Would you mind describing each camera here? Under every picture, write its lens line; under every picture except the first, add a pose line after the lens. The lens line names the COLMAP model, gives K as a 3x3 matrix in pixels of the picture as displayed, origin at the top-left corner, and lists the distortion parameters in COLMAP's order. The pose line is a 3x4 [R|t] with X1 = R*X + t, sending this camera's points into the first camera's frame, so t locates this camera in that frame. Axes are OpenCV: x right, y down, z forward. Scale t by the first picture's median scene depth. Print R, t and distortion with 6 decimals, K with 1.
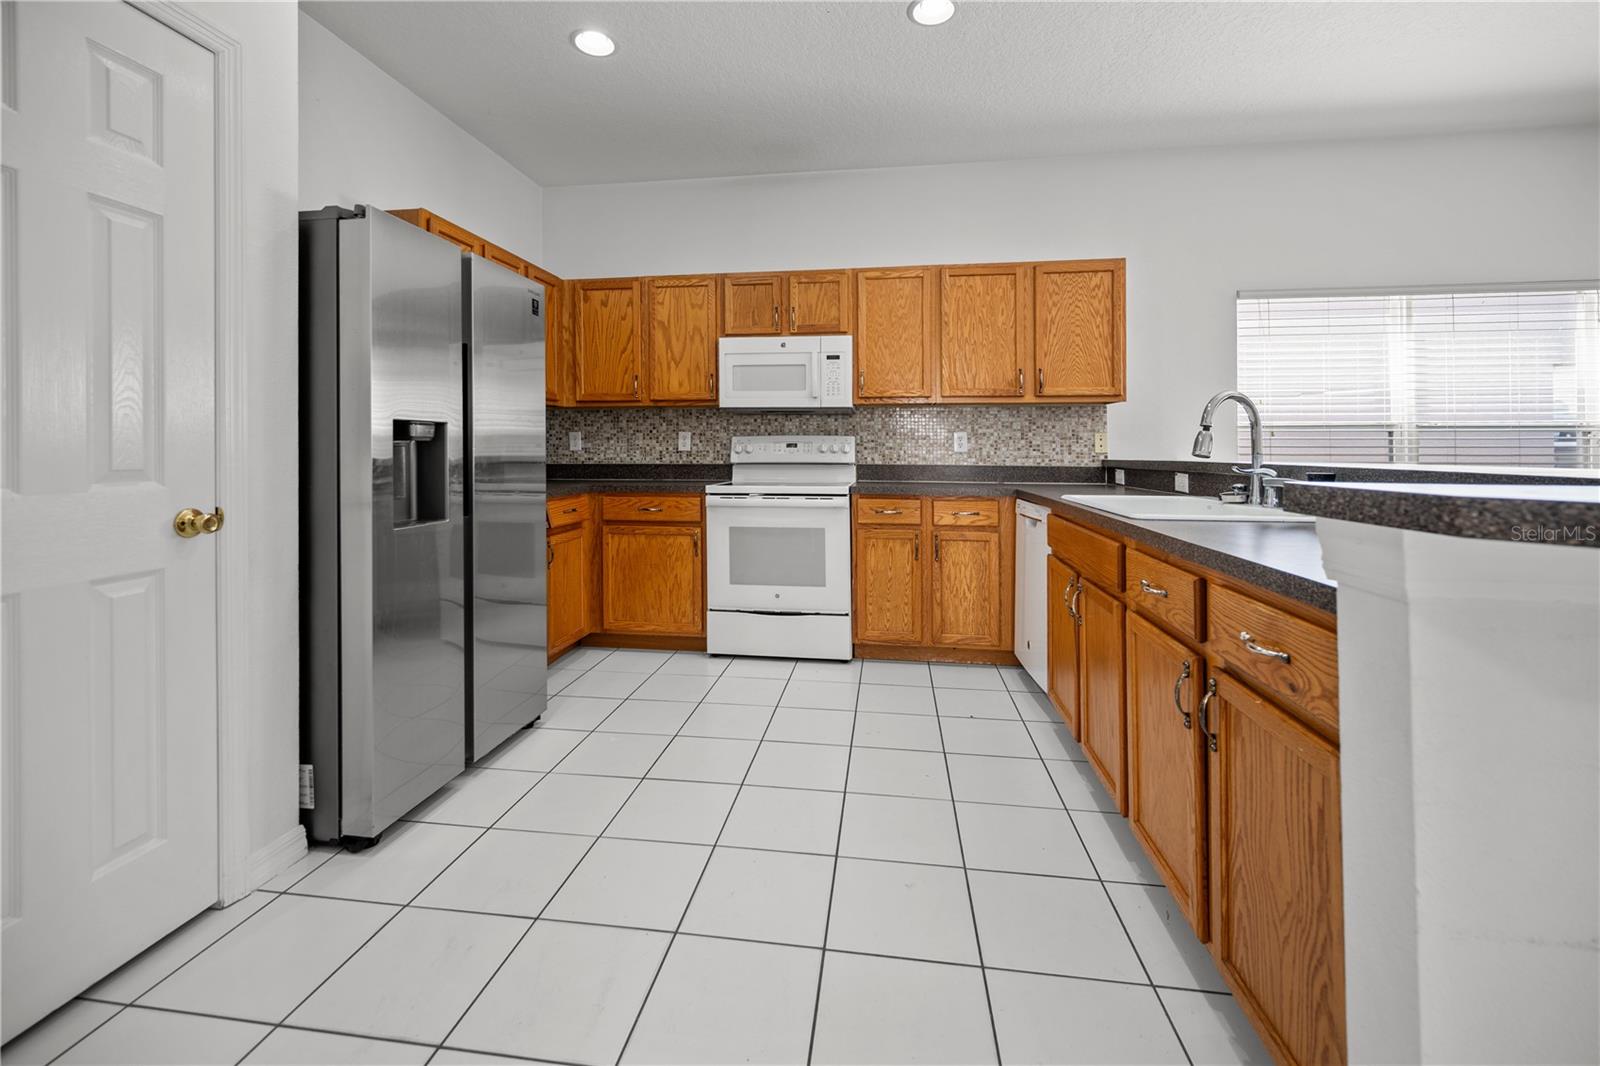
lens RADIAL K [[657.9, 0, 803.8], [0, 657.9, 444.1], [0, 0, 1]] dist [0.002501, 0.000975]
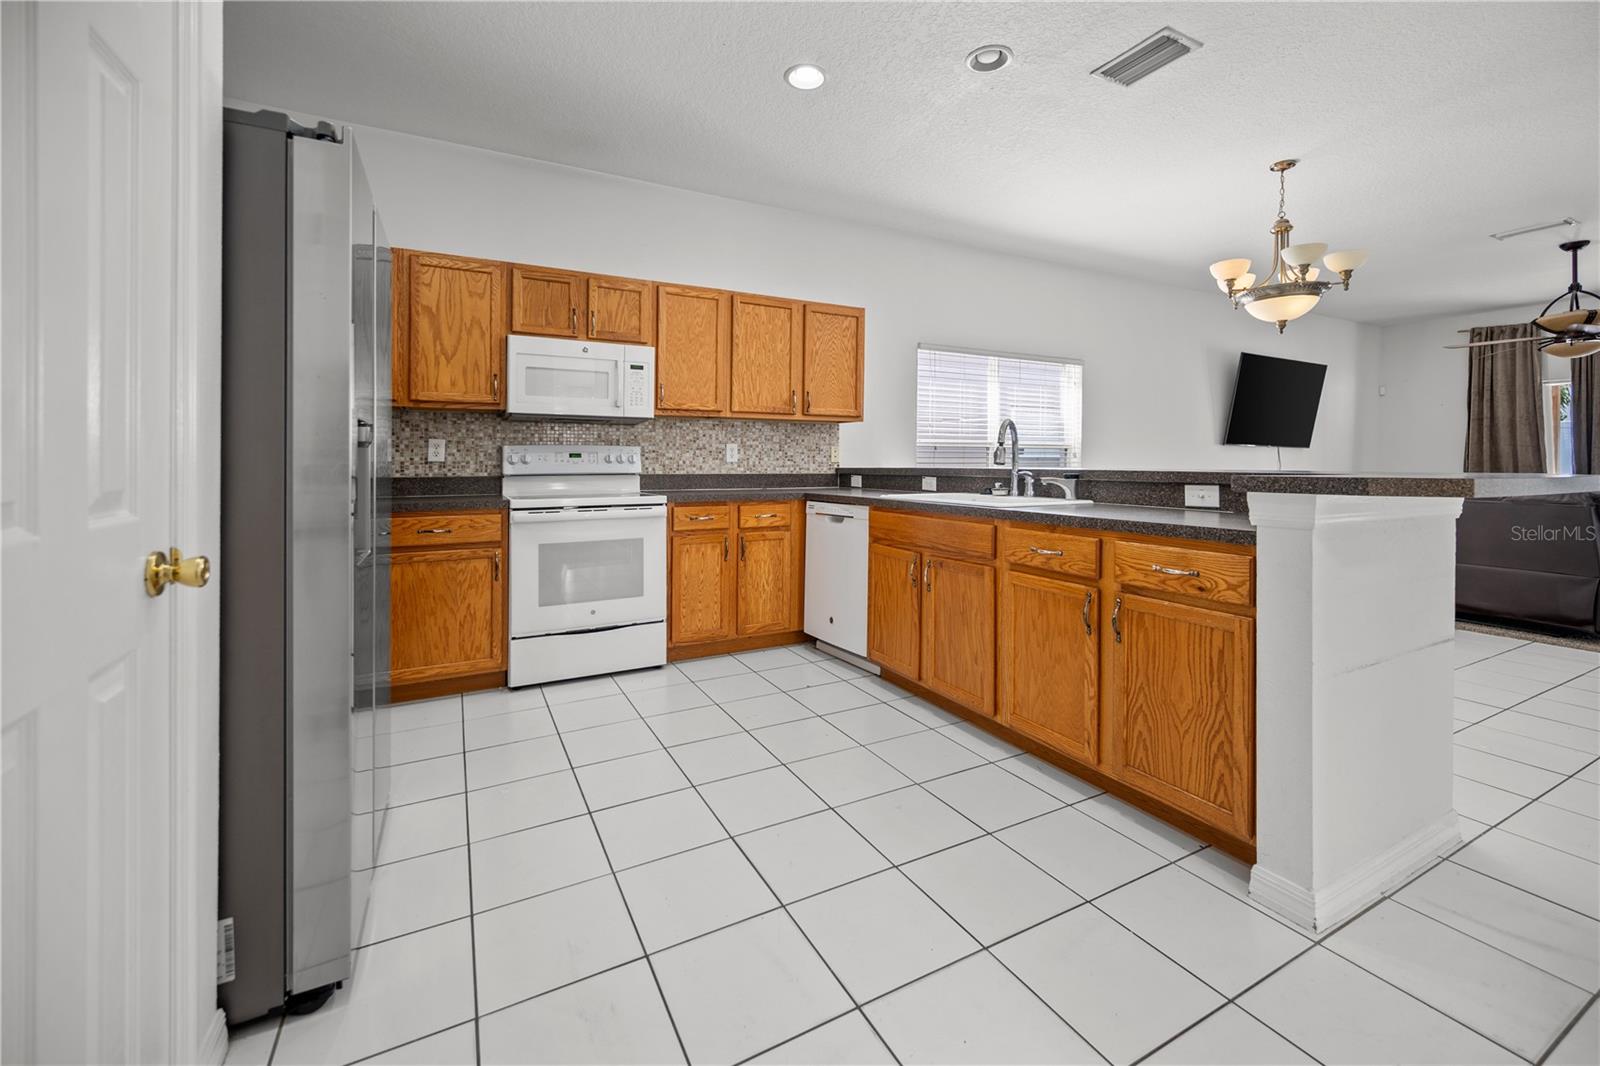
lens RADIAL K [[657.9, 0, 787.0], [0, 657.9, 460.7], [0, 0, 1]] dist [0.002501, 0.000975]
pose [[0.811213, -0.001681, 0.584749, -0.363970], [-0.003342, 0.999966, 0.007511, 0.001528], [-0.584741, -0.008047, 0.811180, 0.056890]]
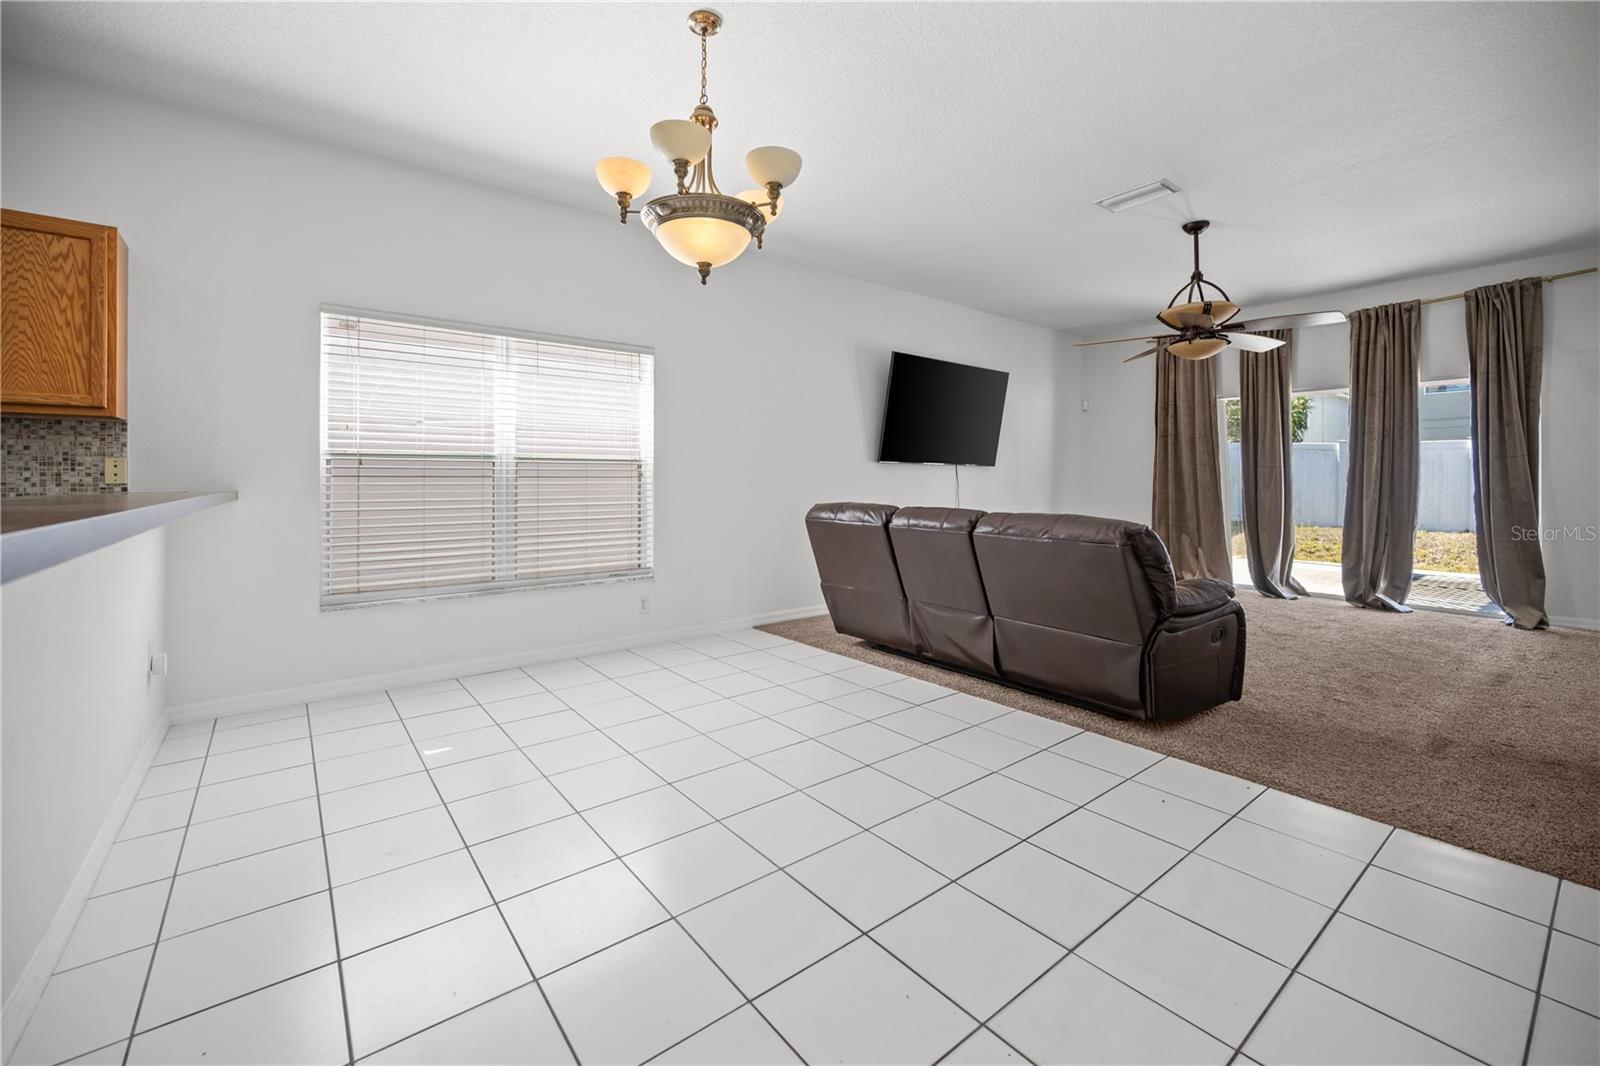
lens RADIAL K [[657.9, 0, 785.5], [0, 657.9, 467.3], [0, 0, 1]] dist [0.002501, 0.000975]
pose [[0.701253, 0.013064, 0.712793, 0.478780], [-0.004788, 0.999896, -0.013615, 0.001097], [-0.712896, 0.006134, 0.701243, -0.083176]]
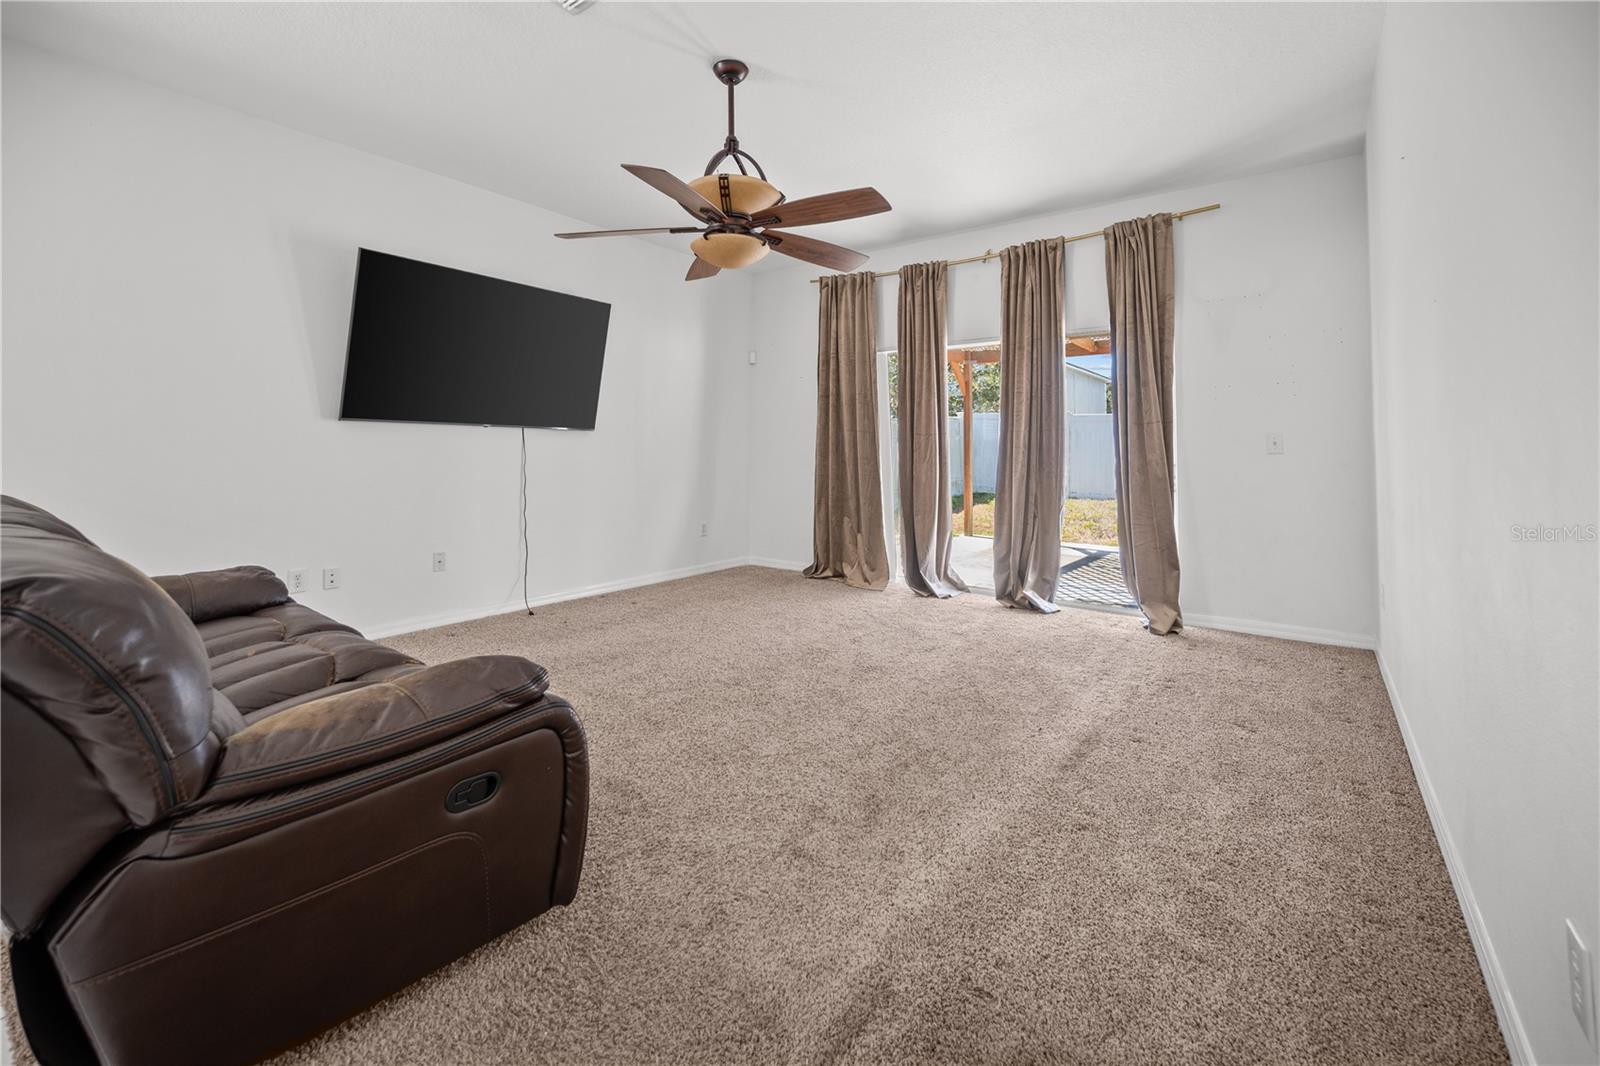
lens RADIAL K [[657.9, 0, 794.4], [0, 657.9, 411.6], [0, 0, 1]] dist [0.002501, 0.000975]
pose [[0.502862, 0.051601, 0.862825, 1.226413], [-0.009591, 0.998488, -0.054125, 0.000939], [-0.864313, 0.018942, 0.502597, -0.243639]]
